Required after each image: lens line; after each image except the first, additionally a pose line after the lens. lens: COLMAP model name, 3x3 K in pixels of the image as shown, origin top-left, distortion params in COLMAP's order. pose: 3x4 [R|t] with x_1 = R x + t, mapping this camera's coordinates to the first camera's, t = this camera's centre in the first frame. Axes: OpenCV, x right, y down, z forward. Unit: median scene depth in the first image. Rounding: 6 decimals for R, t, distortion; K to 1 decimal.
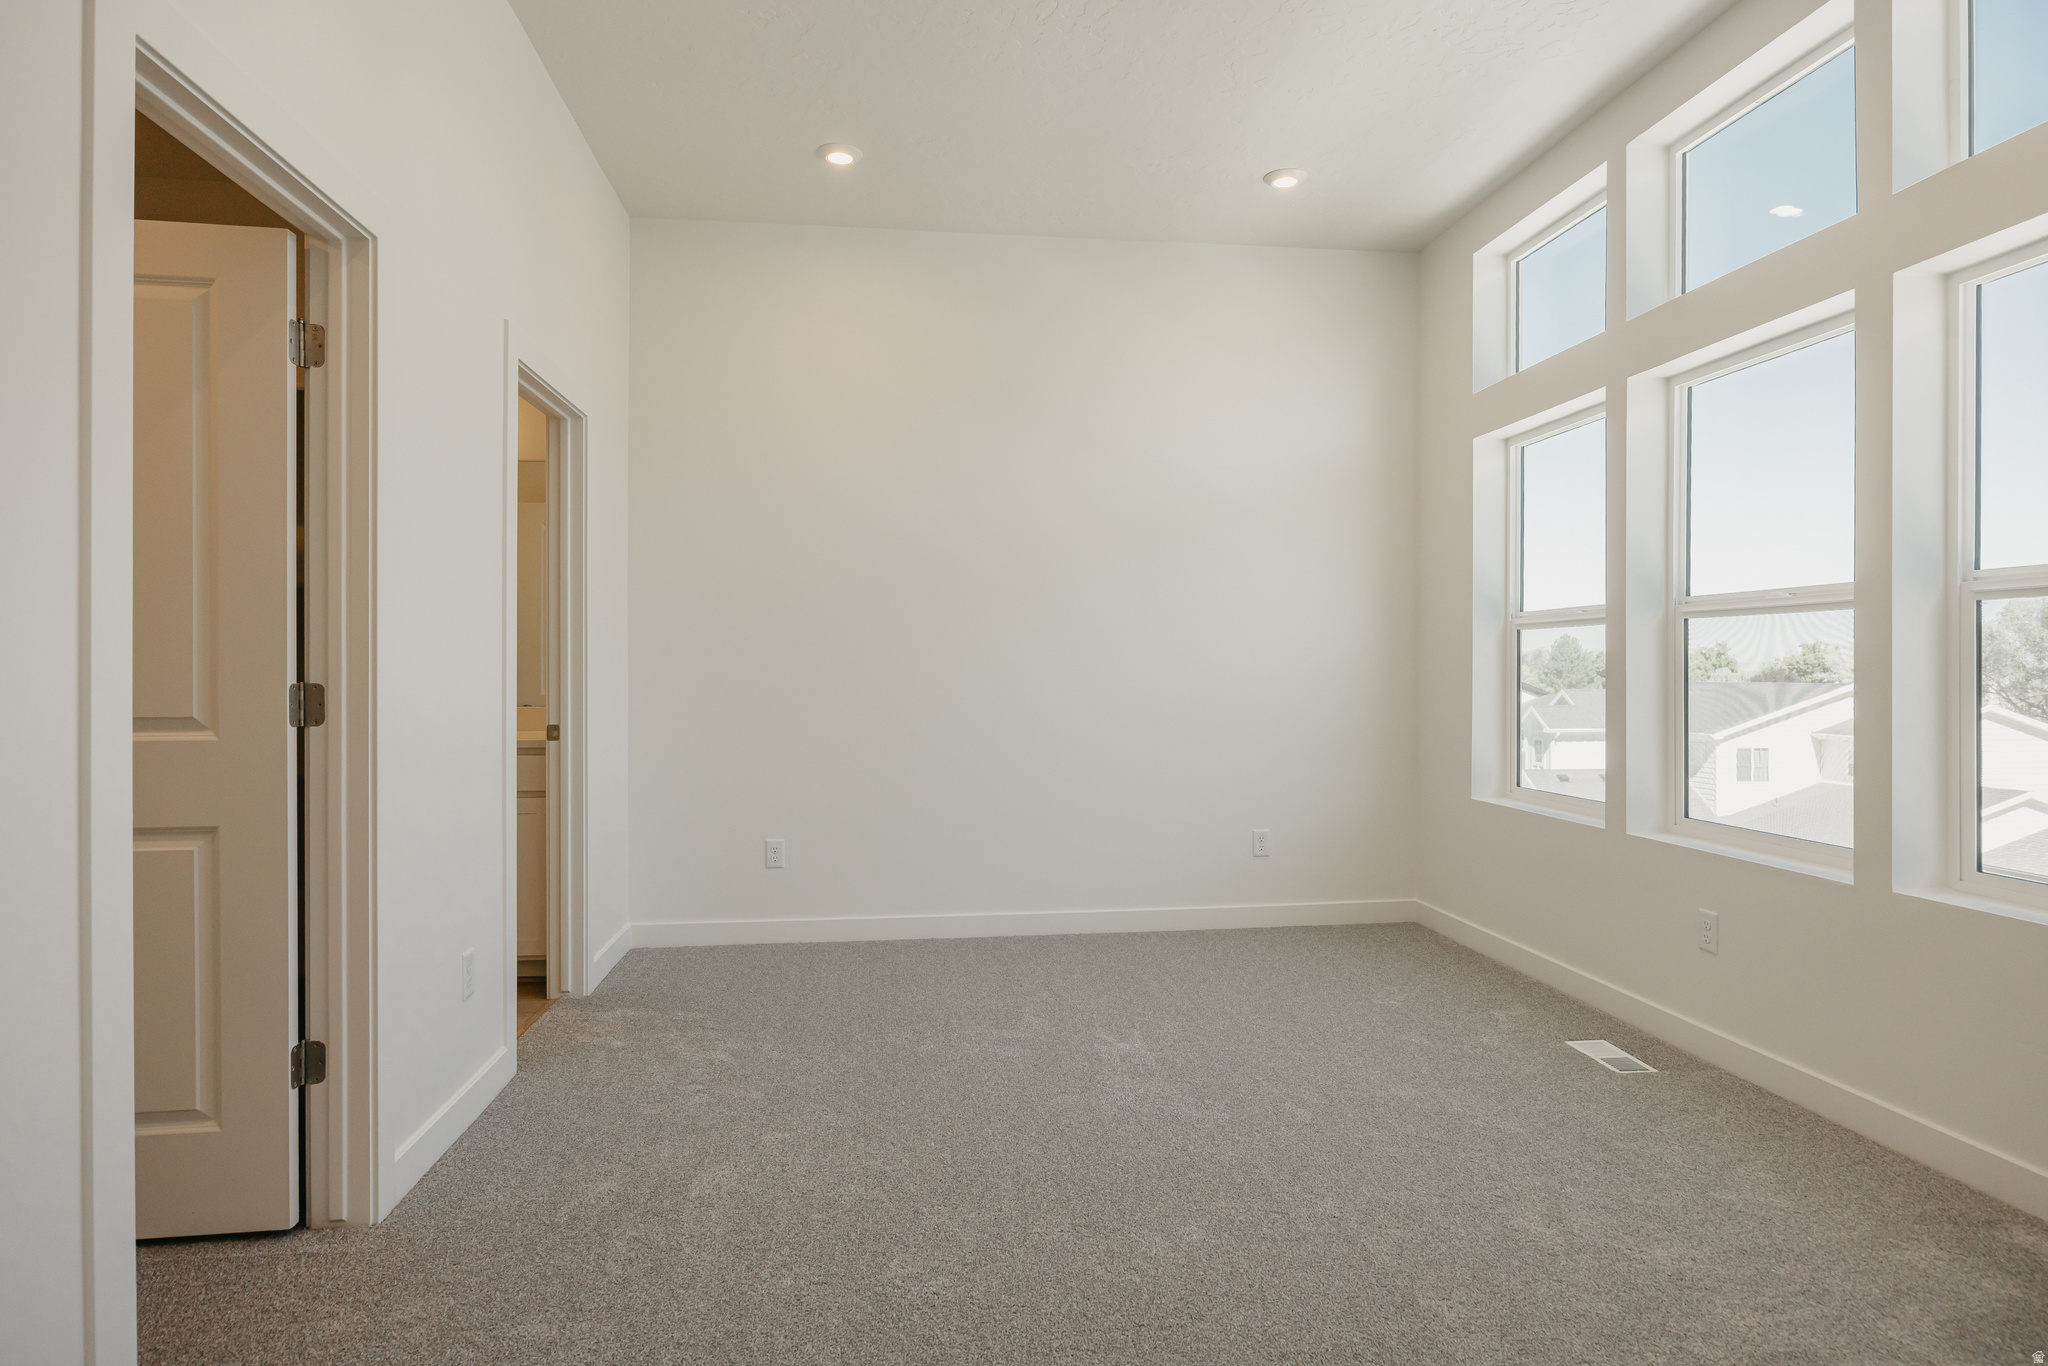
lens RADIAL K [[1147.8, 0, 1022.4], [0, 1147.8, 686.5], [0, 0, 1]] dist [-0.007303, 0.000422]
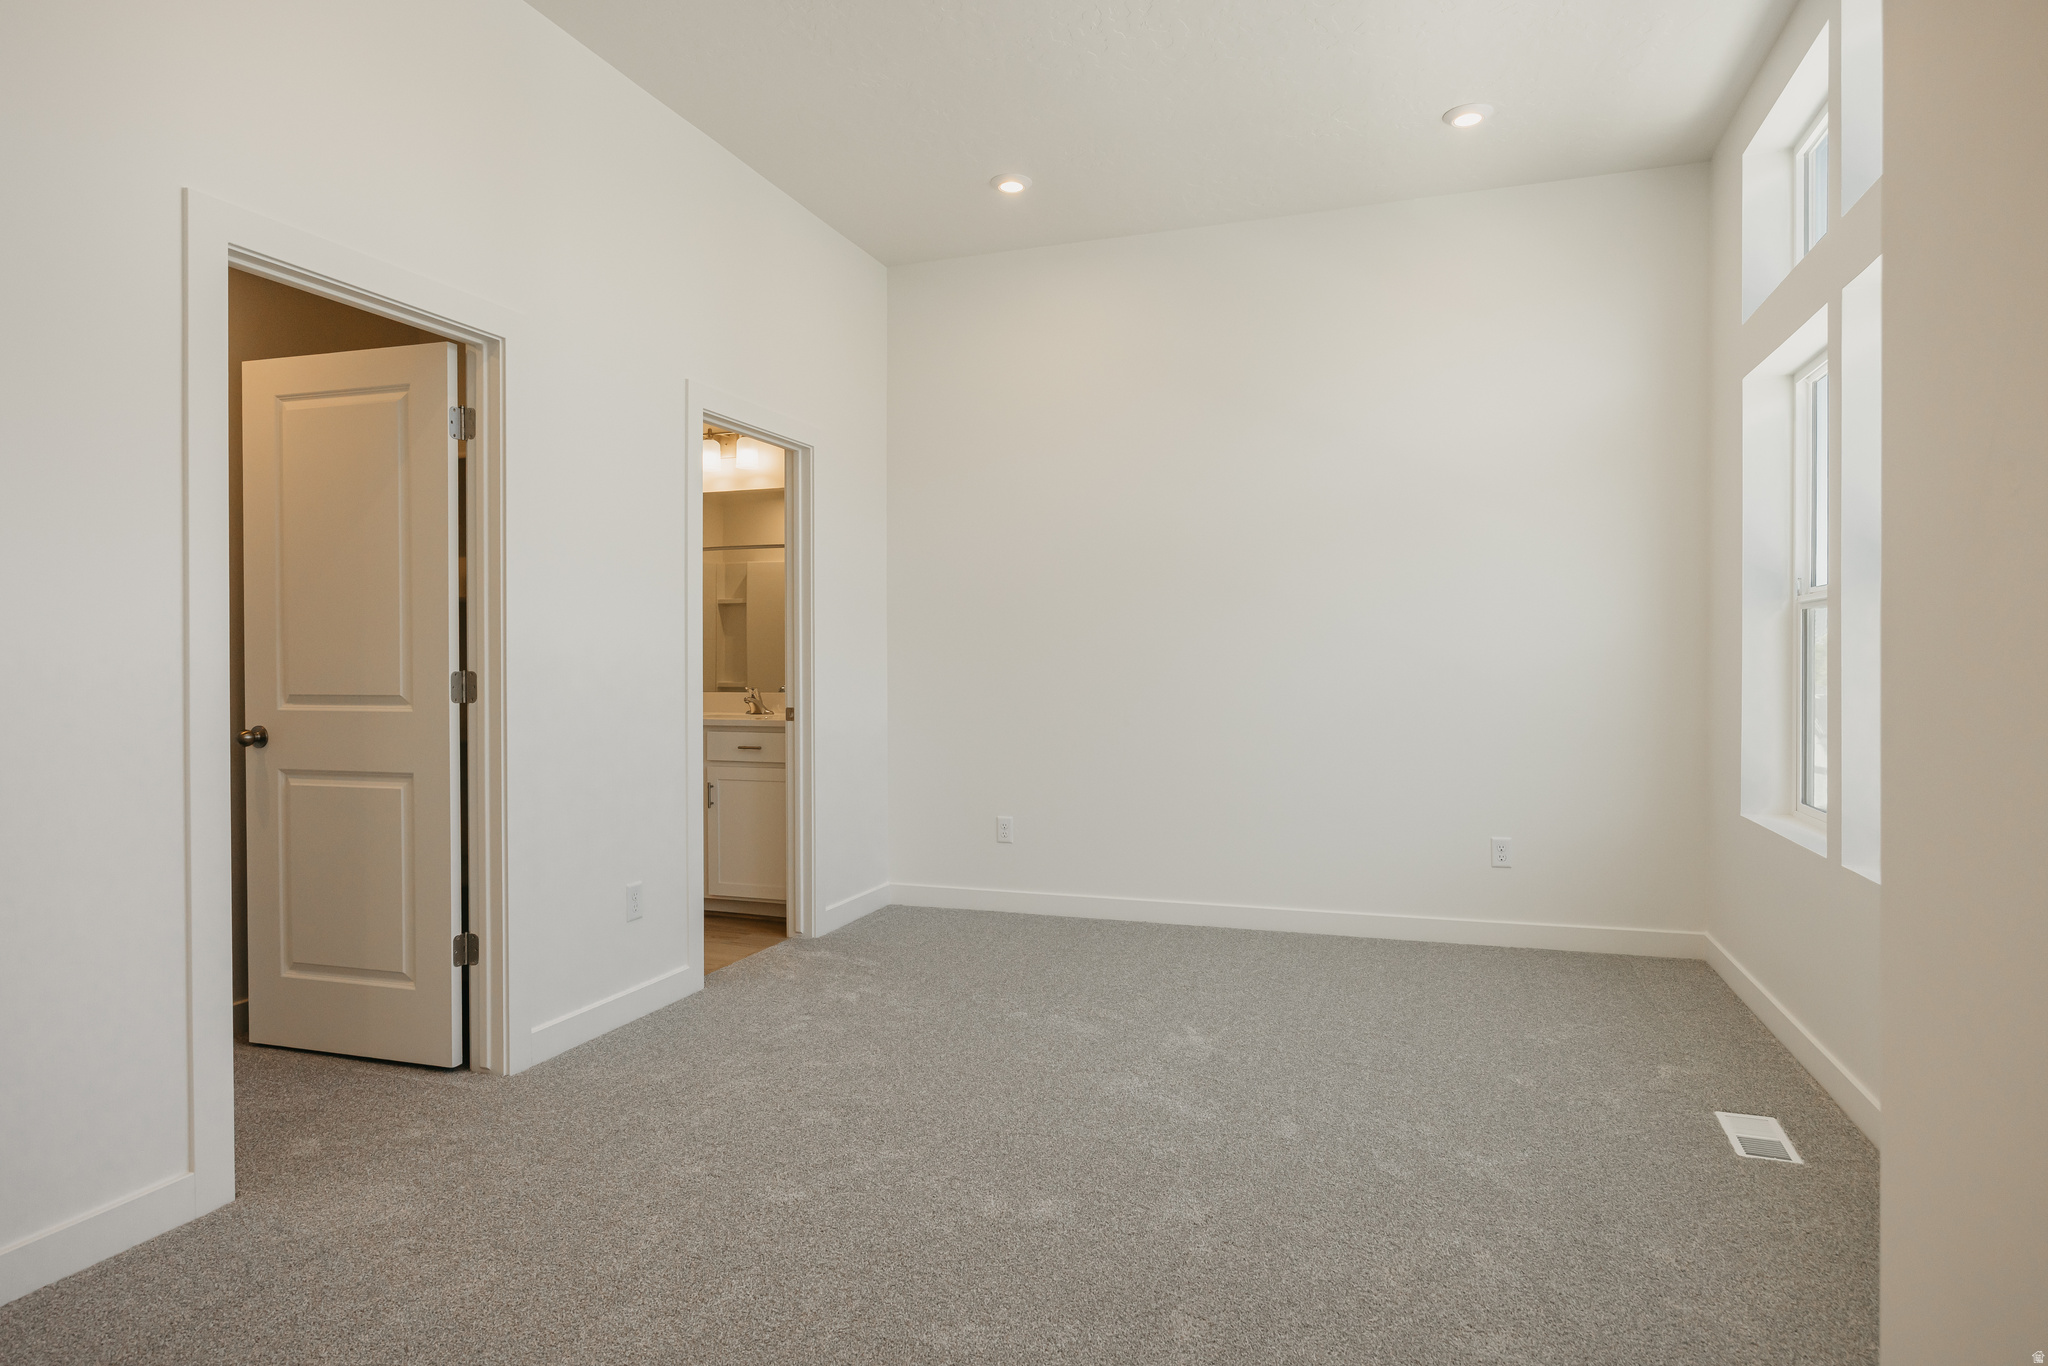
lens RADIAL K [[1140.8, 0, 1024.0], [0, 1140.8, 683.0], [0, 0, 1]] dist [-0.004597, 0.000596]
pose [[0.897207, 0.006075, -0.441568, 0.439269], [-0.004382, 0.999979, 0.004854, 0.001103], [0.441588, -0.002420, 0.897215, 0.055452]]
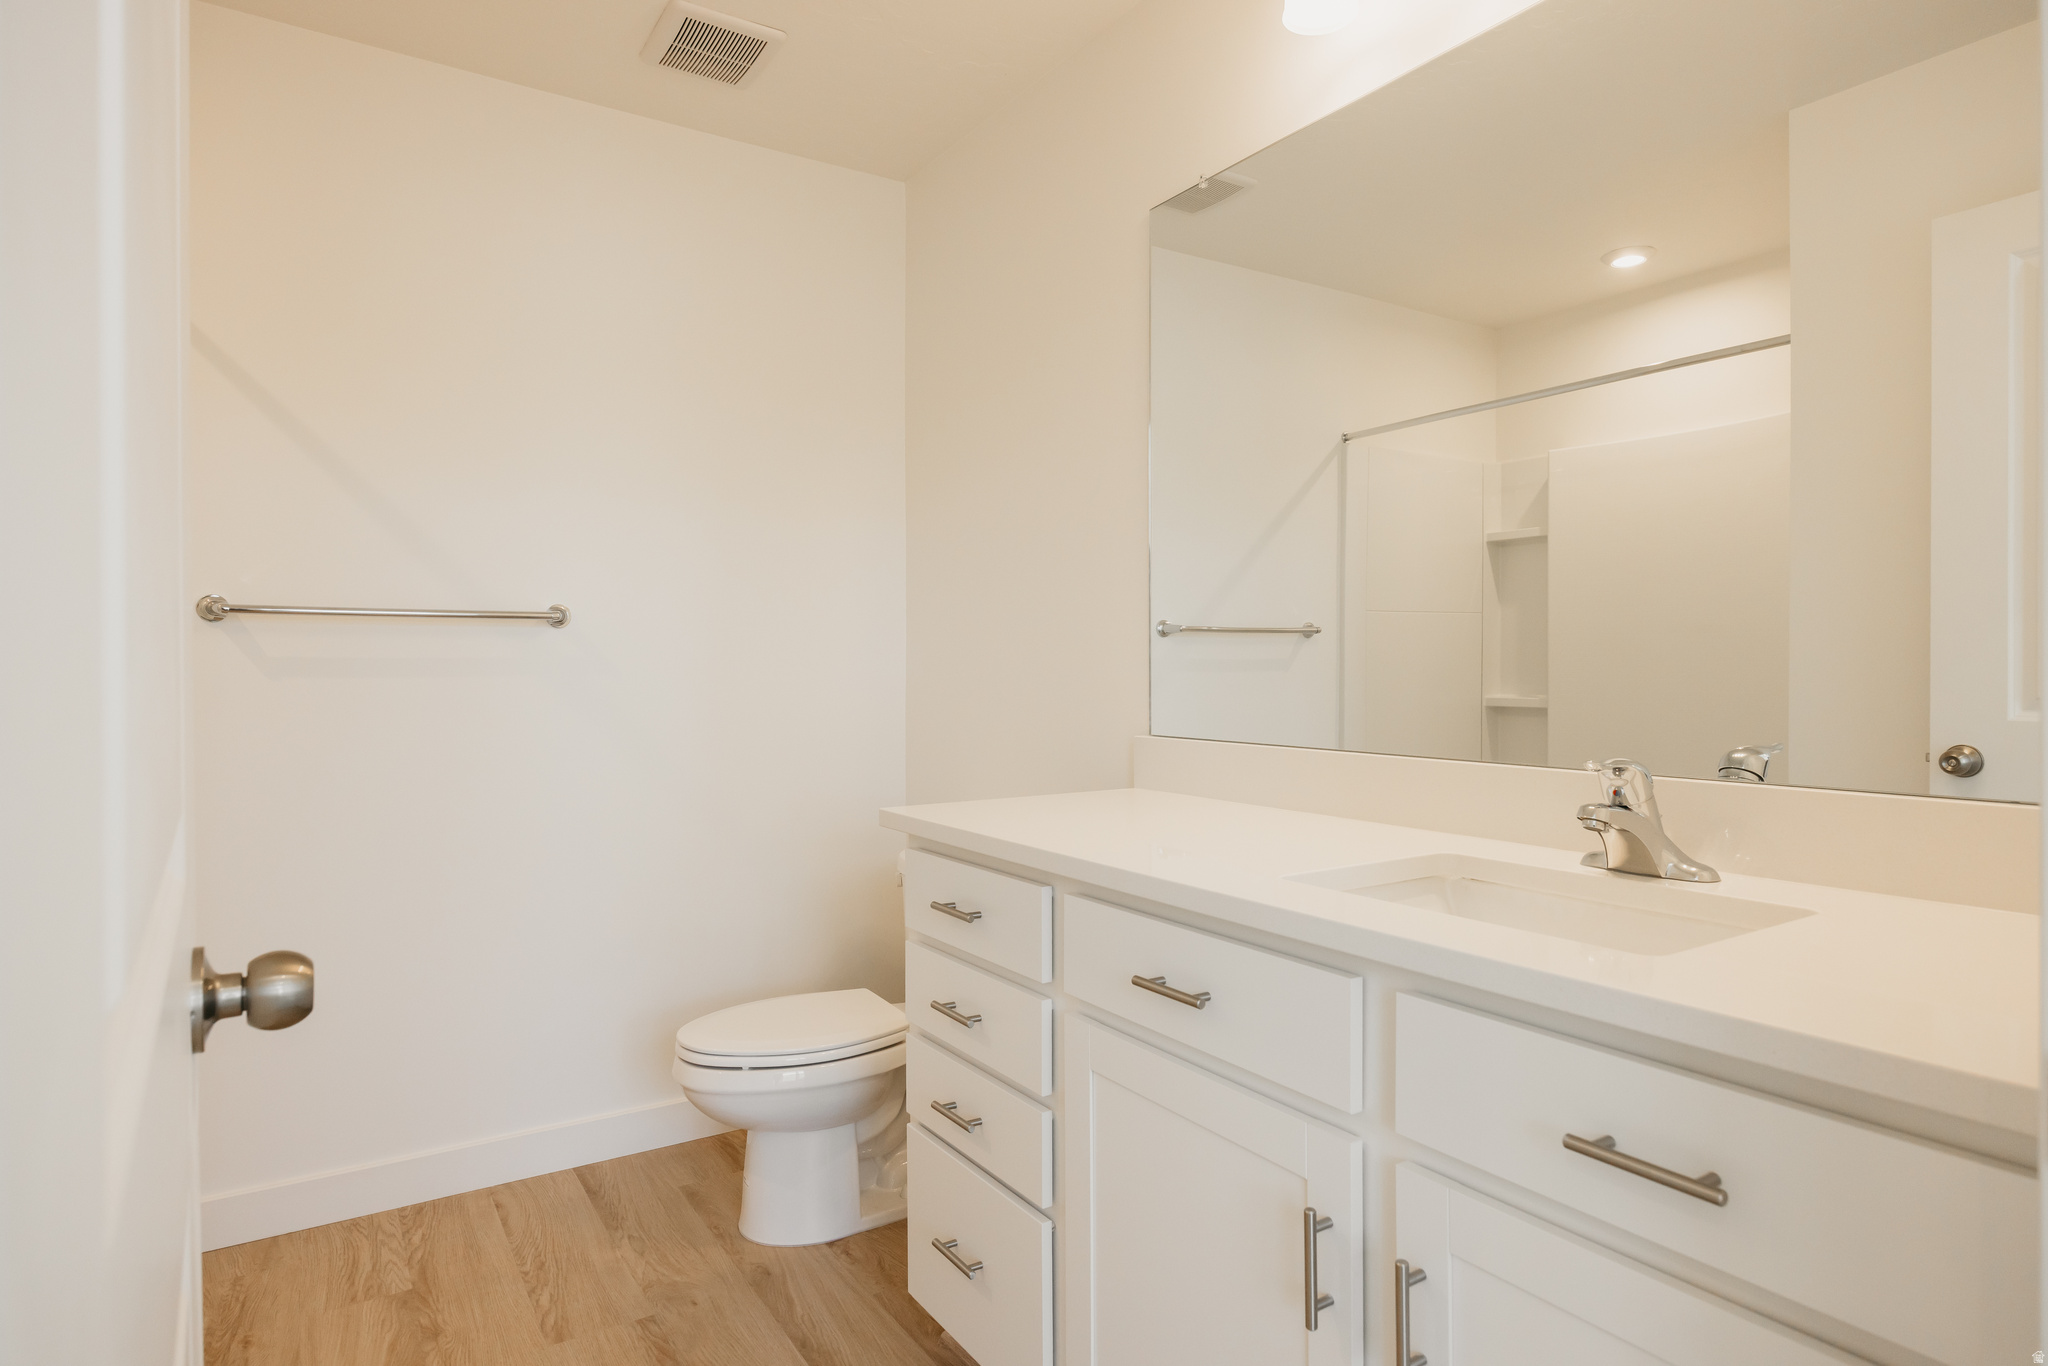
lens RADIAL K [[1140.8, 0, 1024.0], [0, 1140.8, 683.0], [0, 0, 1]] dist [-0.004597, 0.000596]
pose [[0.442112, 0.007571, -0.896928, -0.346840], [-0.002849, 0.999971, 0.007036, -0.009979], [0.896956, -0.000556, 0.442120, 0.968359]]
